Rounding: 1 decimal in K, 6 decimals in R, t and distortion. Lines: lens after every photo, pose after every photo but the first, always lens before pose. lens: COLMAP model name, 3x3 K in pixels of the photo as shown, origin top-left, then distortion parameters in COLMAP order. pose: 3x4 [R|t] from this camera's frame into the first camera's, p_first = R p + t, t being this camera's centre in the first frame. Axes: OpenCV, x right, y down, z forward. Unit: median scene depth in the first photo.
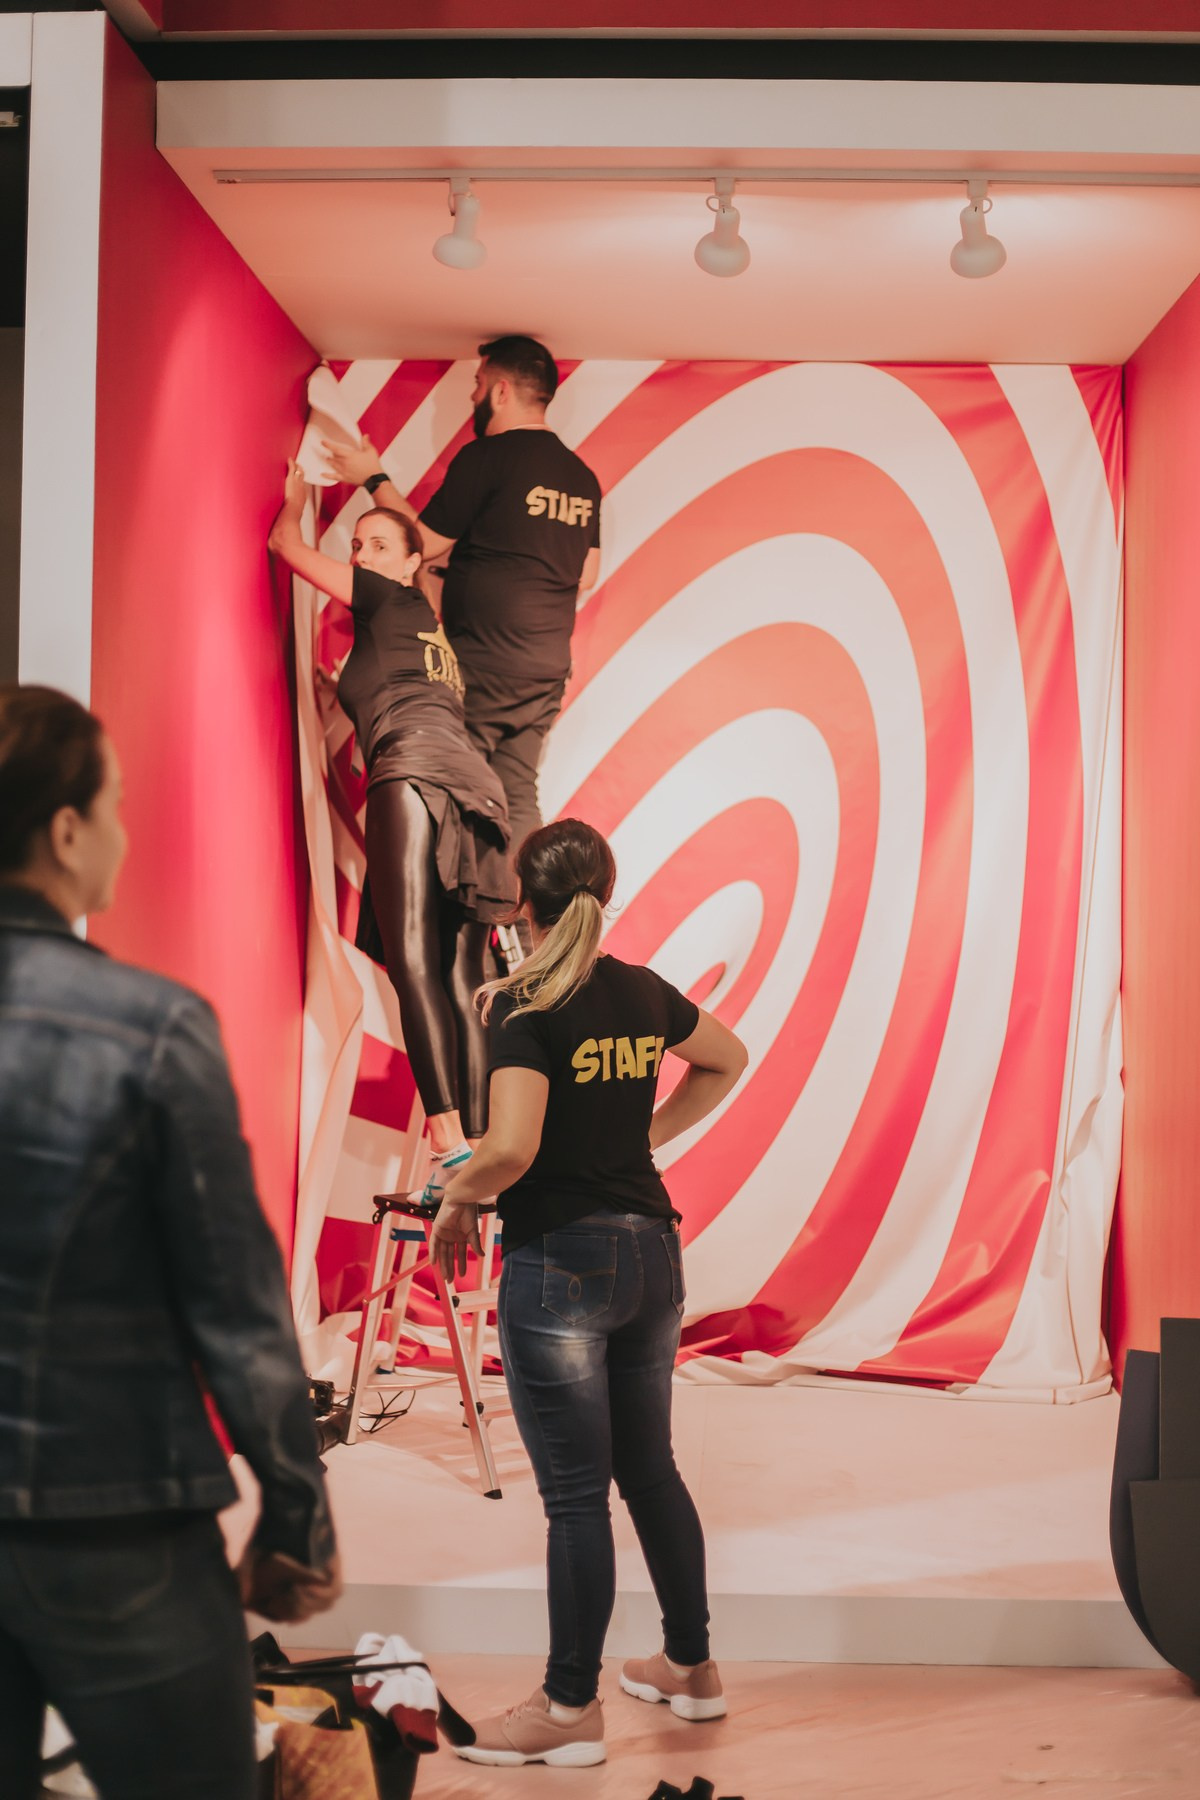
lens RADIAL K [[2599.1, 0, 600.0], [0, 2599.1, 900.0], [0, 0, 1]] dist [-0.109599, 0.004139]
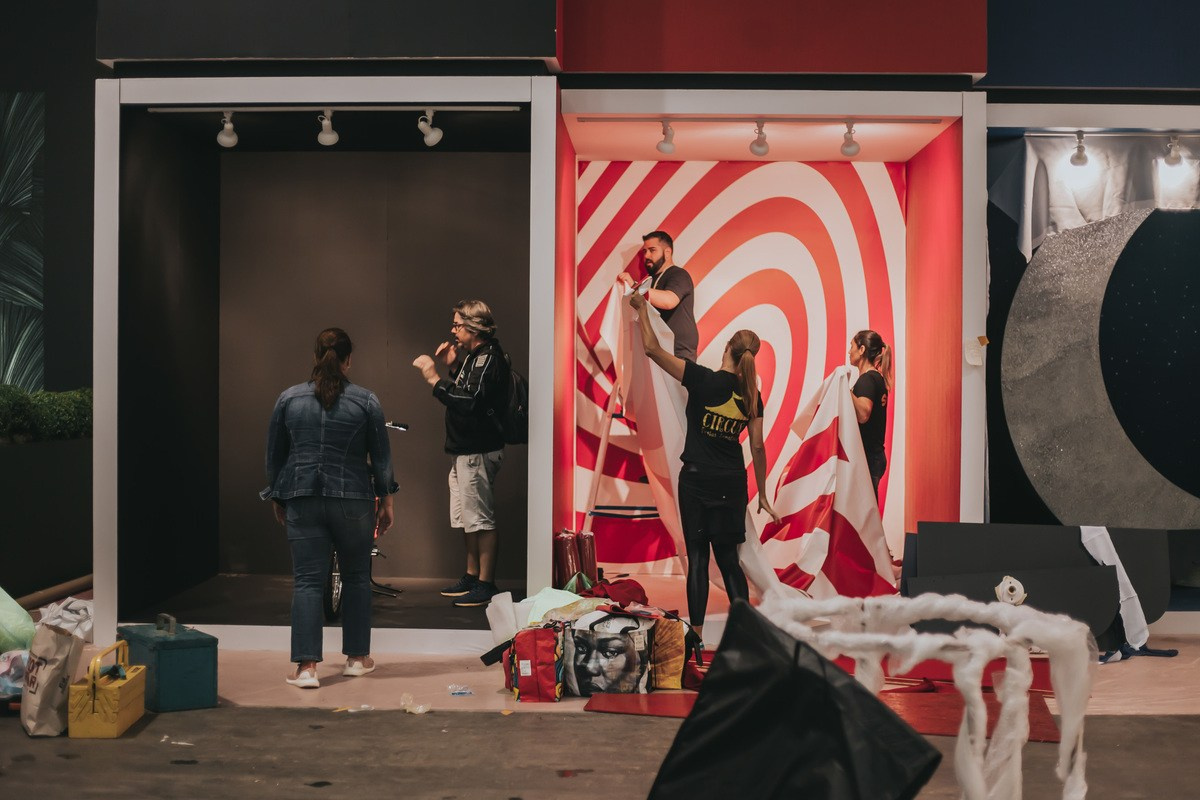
lens RADIAL K [[1732.8, 0, 600.0], [0, 1732.8, 400.0], [0, 0, 1]] dist [-0.109599, 0.004139]
pose [[0.999872, -0.008810, 0.013361, -0.112777], [0.008813, 0.999961, -0.000165, 0.016675], [-0.013359, 0.000282, 0.999911, -0.642019]]
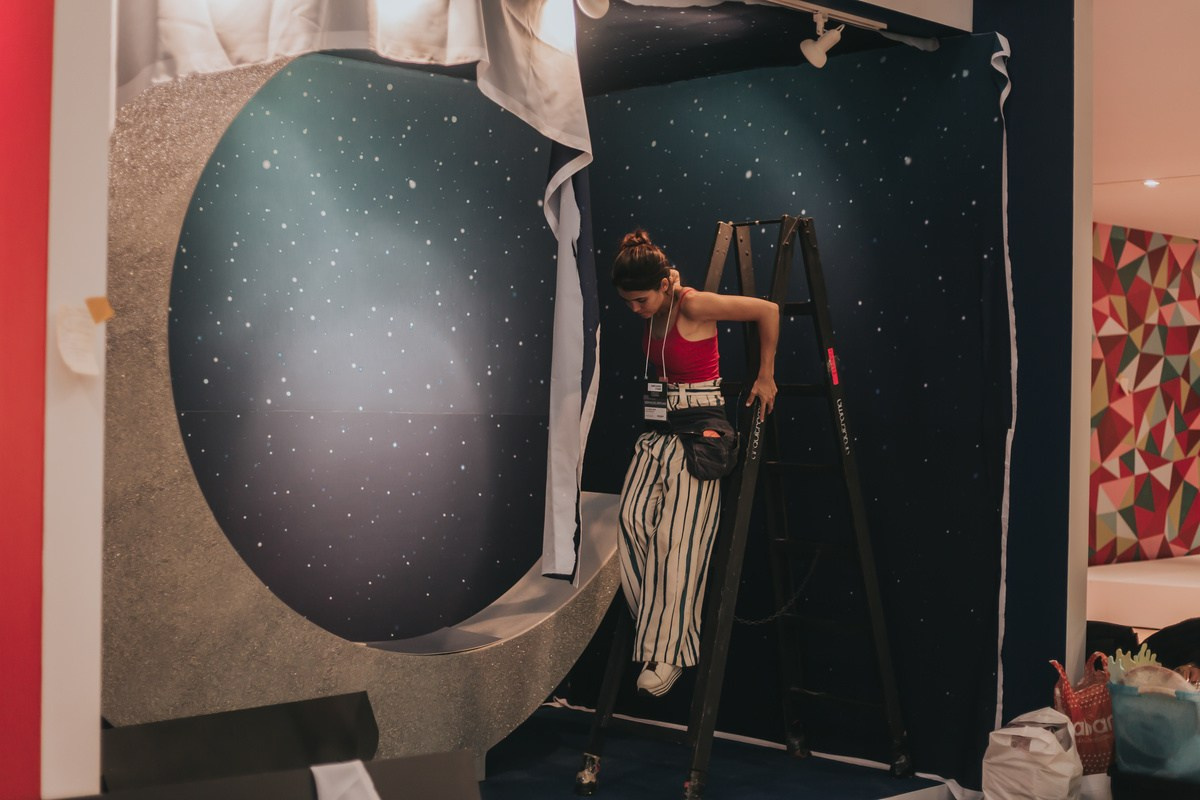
lens RADIAL K [[1732.8, 0, 600.0], [0, 1732.8, 400.0], [0, 0, 1]] dist [-0.109599, 0.004139]
pose [[0.692827, -0.001058, 0.721103, -0.056342], [0.008333, 0.999944, -0.006539, 0.003604], [-0.721056, 0.010539, 0.692797, 0.243368]]
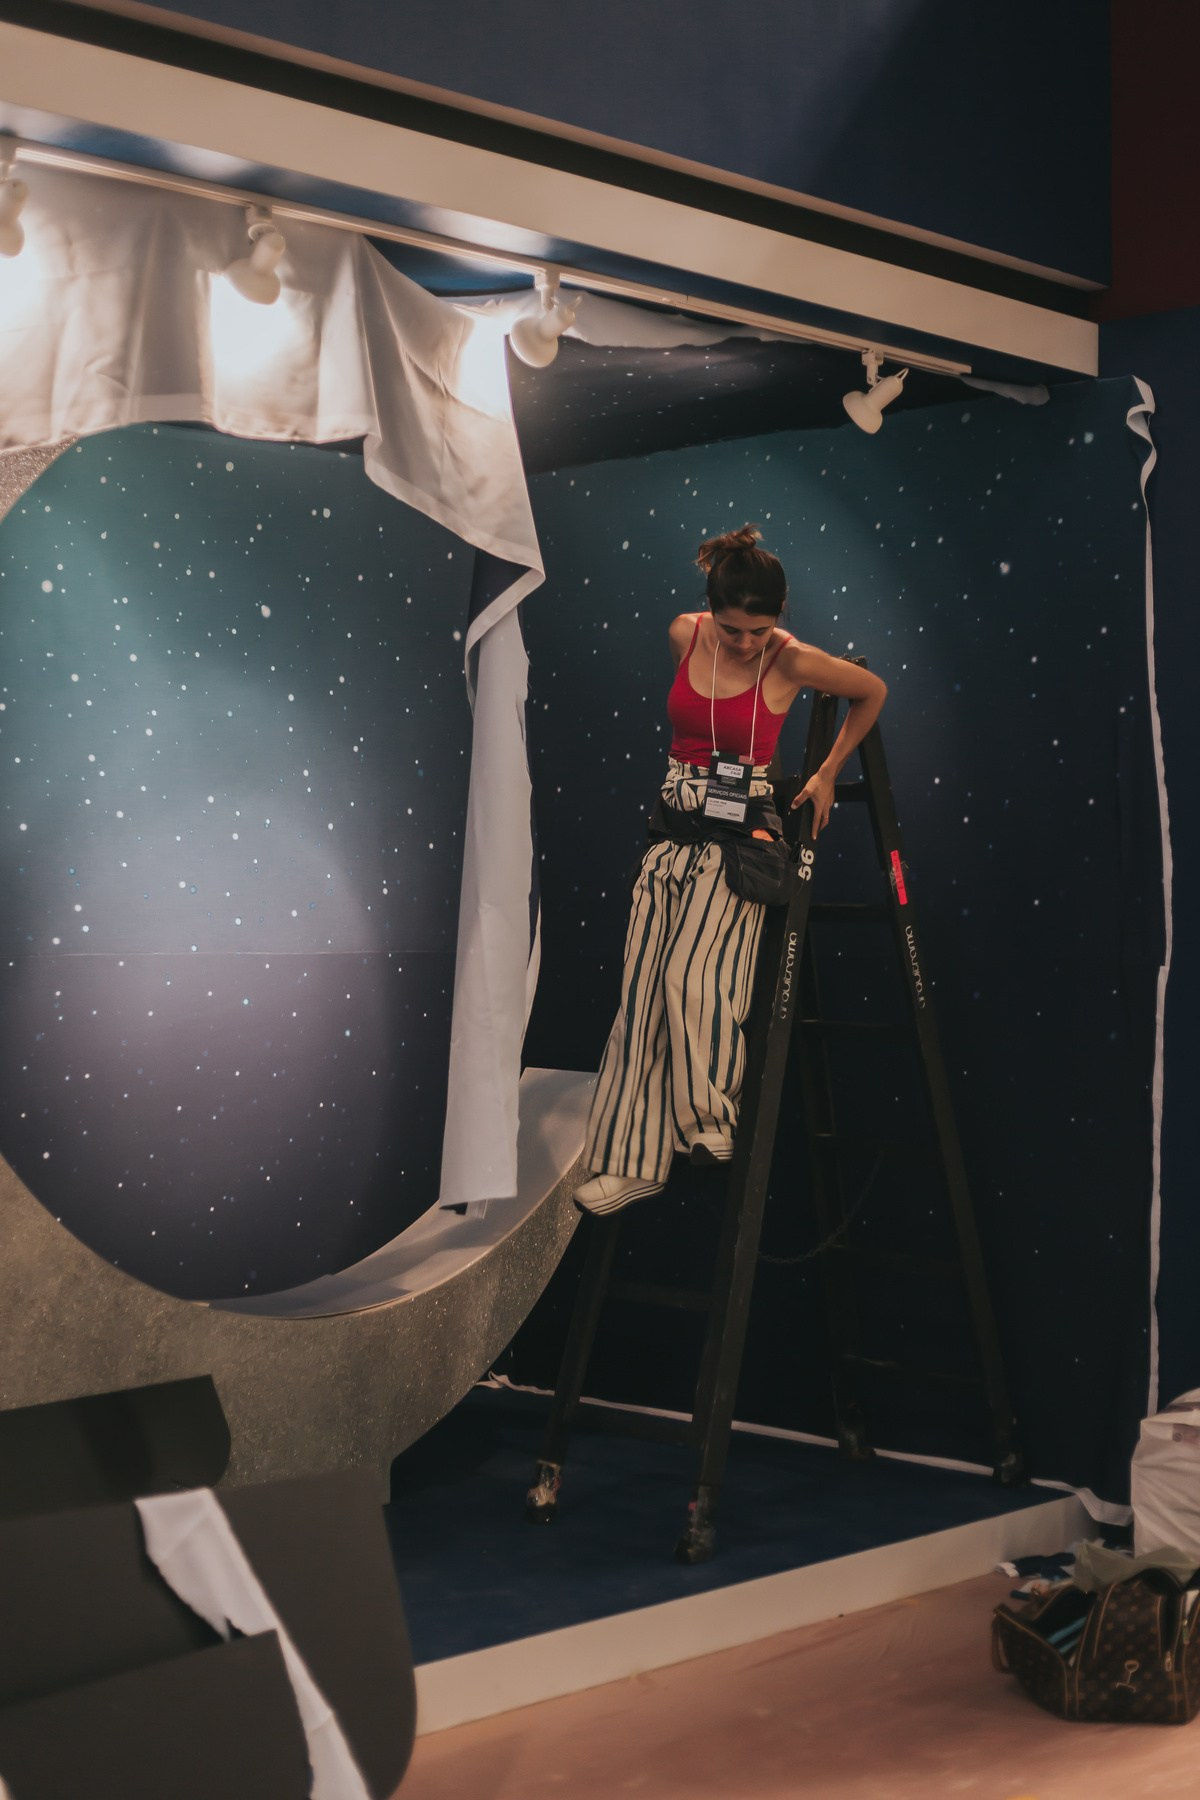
lens RADIAL K [[2599.1, 0, 600.0], [0, 2599.1, 900.0], [0, 0, 1]] dist [-0.109599, 0.004139]
pose [[0.677305, -0.008804, 0.735649, -0.061540], [0.024323, 0.999650, -0.010430, -0.003737], [-0.735300, 0.024957, 0.677282, 0.241739]]
